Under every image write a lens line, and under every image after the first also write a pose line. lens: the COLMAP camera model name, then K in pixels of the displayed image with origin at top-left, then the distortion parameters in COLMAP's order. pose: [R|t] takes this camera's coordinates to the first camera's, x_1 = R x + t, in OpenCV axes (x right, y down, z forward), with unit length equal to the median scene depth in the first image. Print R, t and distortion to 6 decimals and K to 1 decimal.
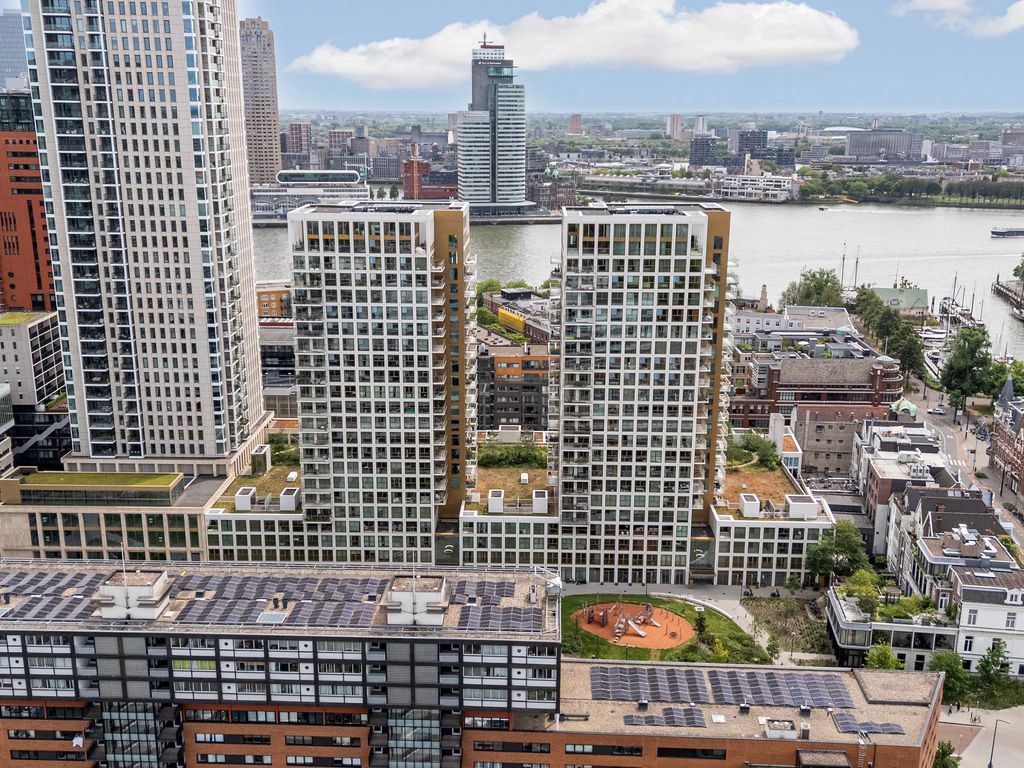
lens RADIAL K [[1088.8, 0, 509.3], [0, 1088.8, 386.1], [0, 0, 1]] dist [0.097895, -0.114557]
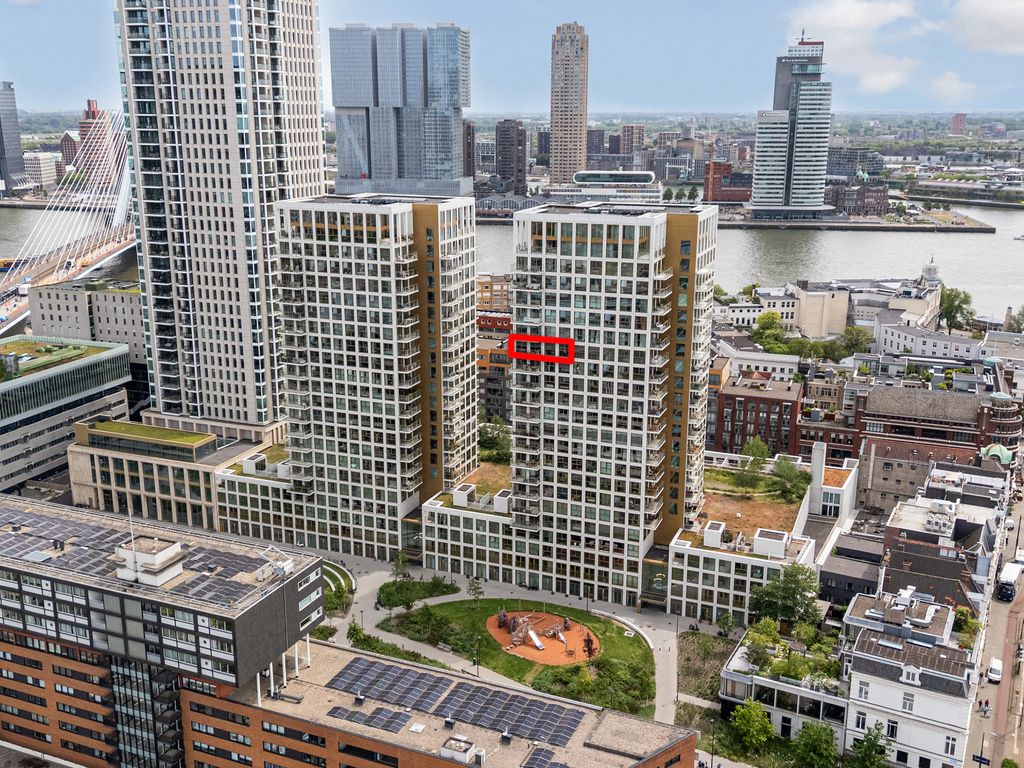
lens RADIAL K [[1088.8, 0, 509.3], [0, 1088.8, 386.1], [0, 0, 1]] dist [0.097895, -0.114557]
pose [[0.927879, 0.089705, -0.361931, 0.387807], [-0.090641, 0.995779, 0.014428, -0.013013], [0.361698, 0.019419, 0.932093, 0.077503]]
